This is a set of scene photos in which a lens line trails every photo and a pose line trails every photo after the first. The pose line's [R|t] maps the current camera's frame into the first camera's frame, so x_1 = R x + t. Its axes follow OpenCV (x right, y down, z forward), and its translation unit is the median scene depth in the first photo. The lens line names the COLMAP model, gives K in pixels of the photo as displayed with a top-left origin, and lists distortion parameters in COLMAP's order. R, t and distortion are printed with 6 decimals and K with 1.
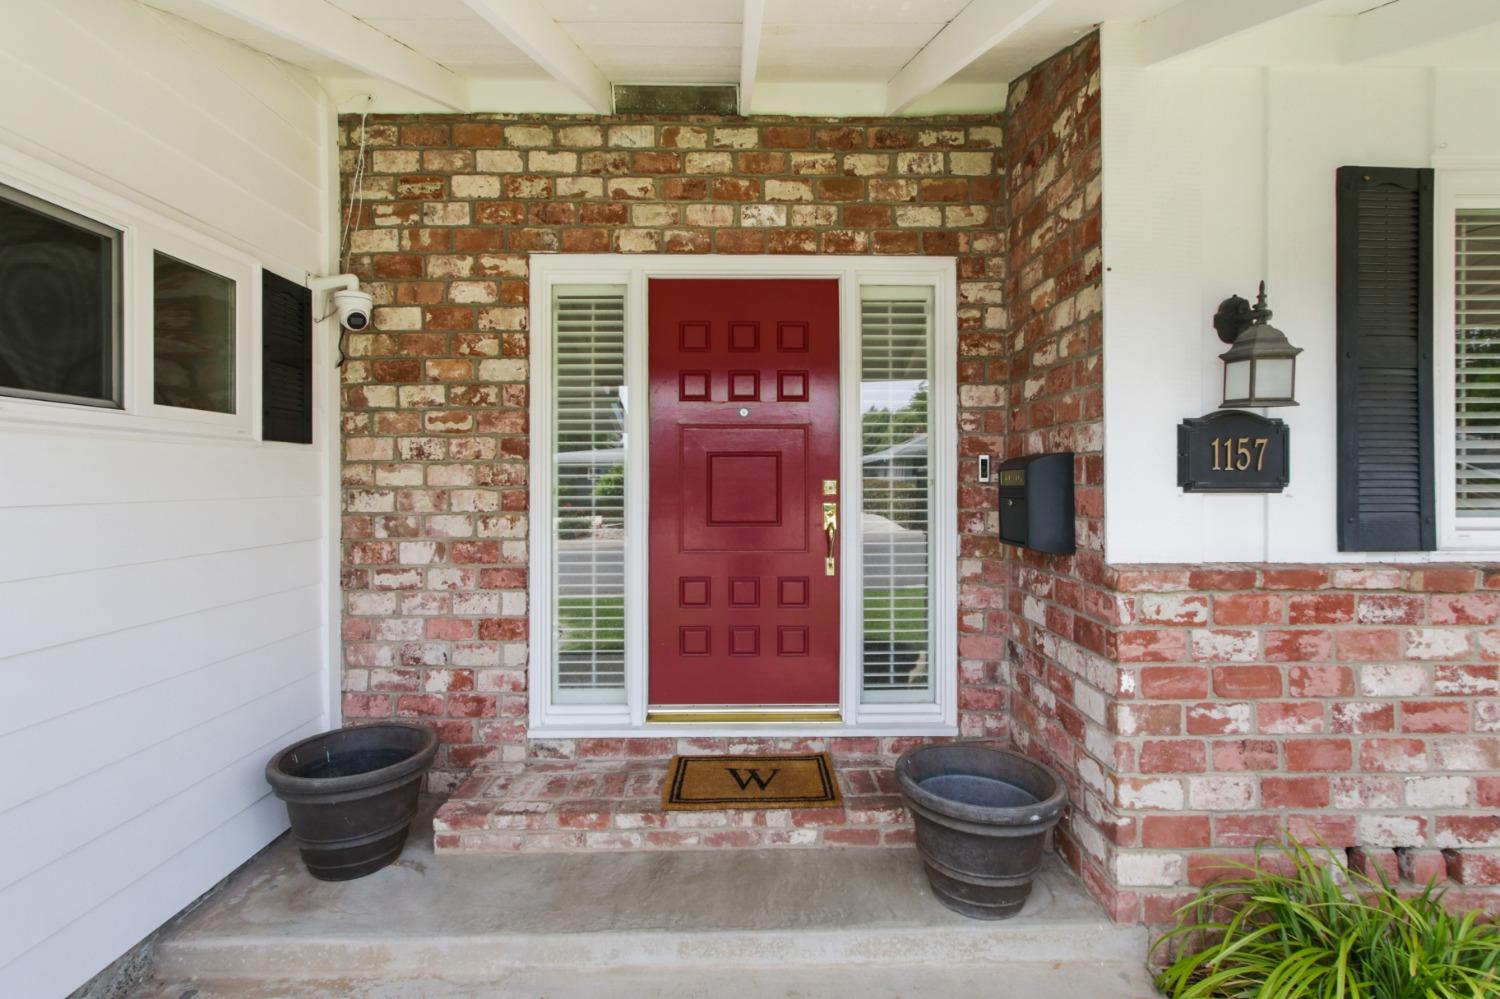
lens RADIAL K [[697.3, 0, 755.5], [0, 697.3, 490.3], [0, 0, 1]] dist [-0.004478, 0.003530]
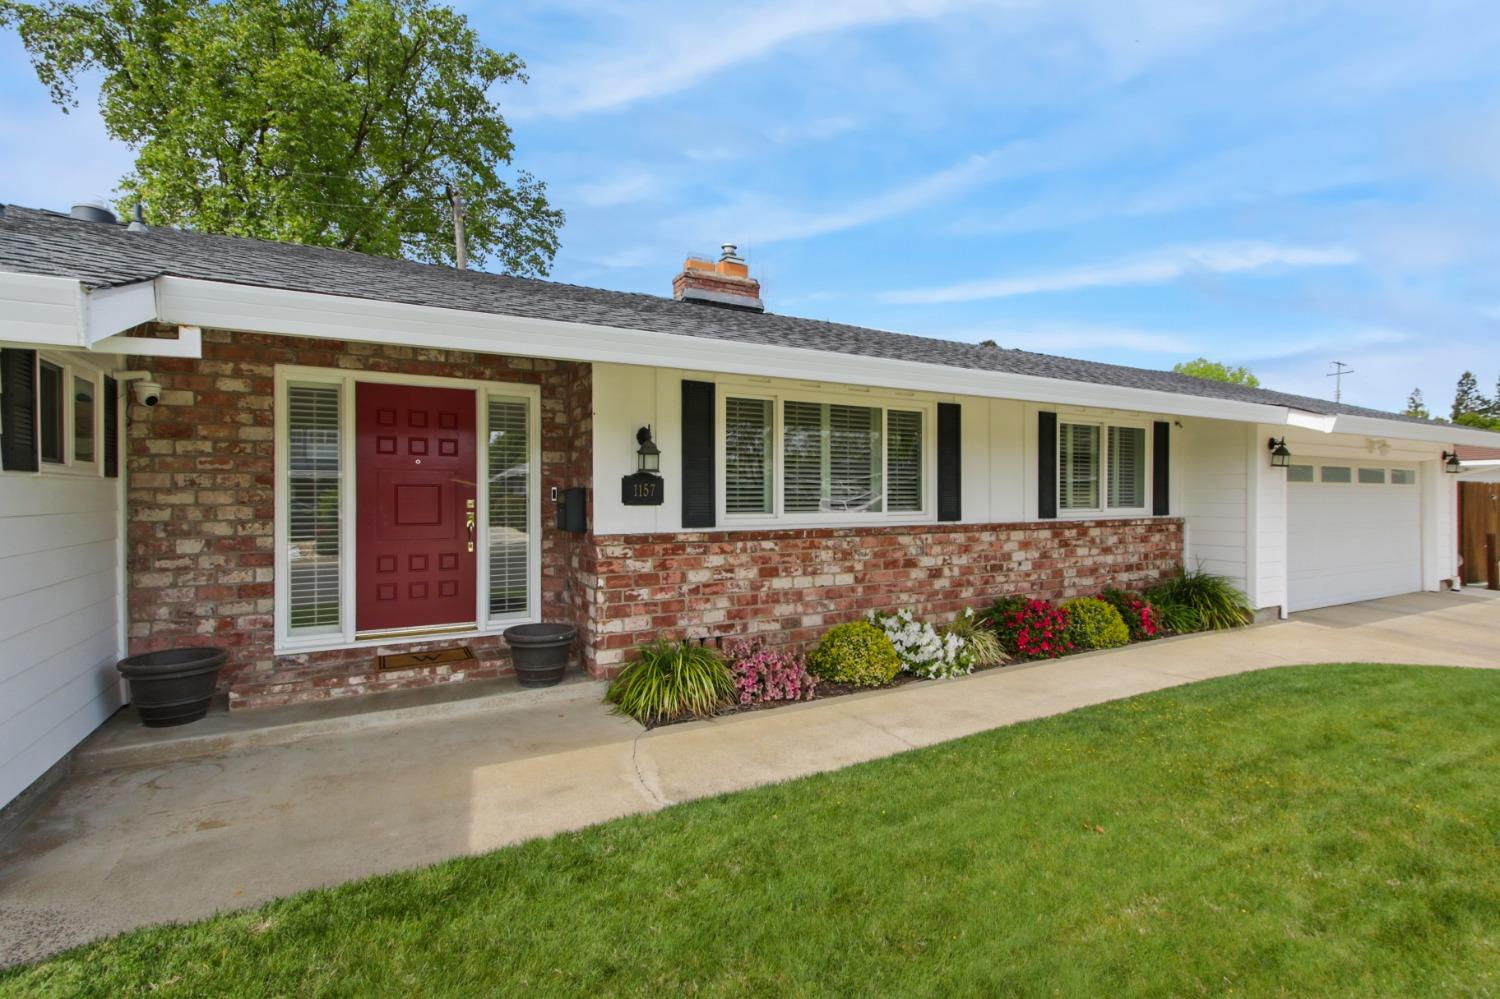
lens RADIAL K [[697.3, 0, 765.0], [0, 697.3, 497.6], [0, 0, 1]] dist [-0.004478, 0.003530]
pose [[0.874049, 0.000302, 0.485838, -0.111867], [0.004621, 0.999949, -0.008936, -0.000339], [-0.485817, 0.010055, 0.874003, -1.026014]]
